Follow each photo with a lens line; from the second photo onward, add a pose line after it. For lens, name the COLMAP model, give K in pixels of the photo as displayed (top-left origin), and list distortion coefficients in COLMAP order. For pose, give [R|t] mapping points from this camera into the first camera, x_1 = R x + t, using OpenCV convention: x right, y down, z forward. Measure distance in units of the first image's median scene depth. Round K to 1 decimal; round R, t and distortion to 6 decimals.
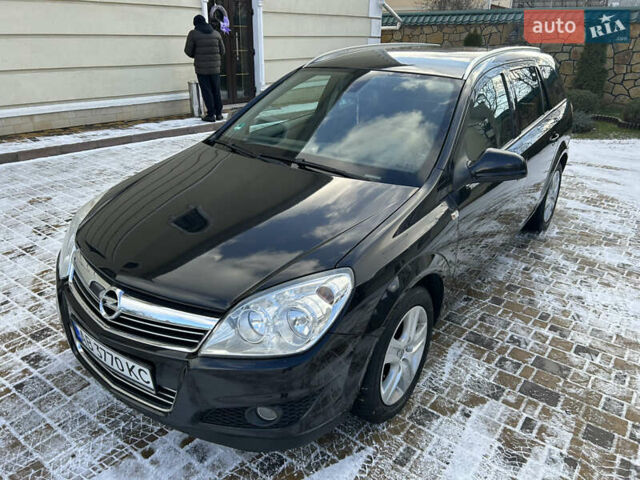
lens RADIAL K [[511.8, 0, 320.8], [0, 511.8, 210.5], [0, 0, 1]] dist [0.036907, -0.037975]
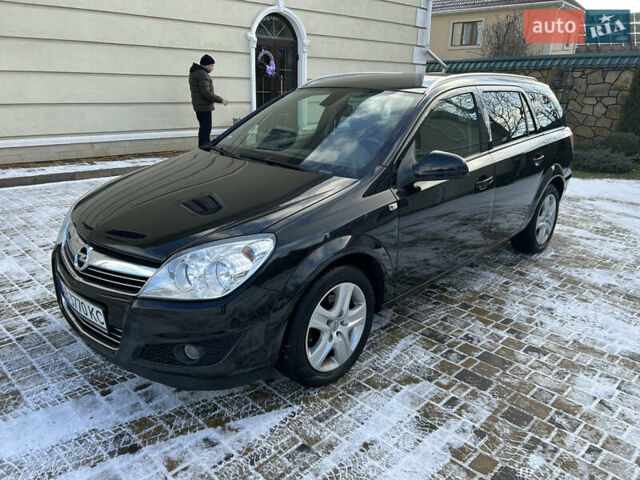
lens RADIAL K [[511.8, 0, 320.8], [0, 511.8, 210.5], [0, 0, 1]] dist [0.036907, -0.037975]
pose [[0.991076, 0.034321, -0.128800, 0.242876], [-0.046573, 0.994543, -0.093352, 0.126240], [0.124893, 0.098517, 0.987267, -0.112694]]
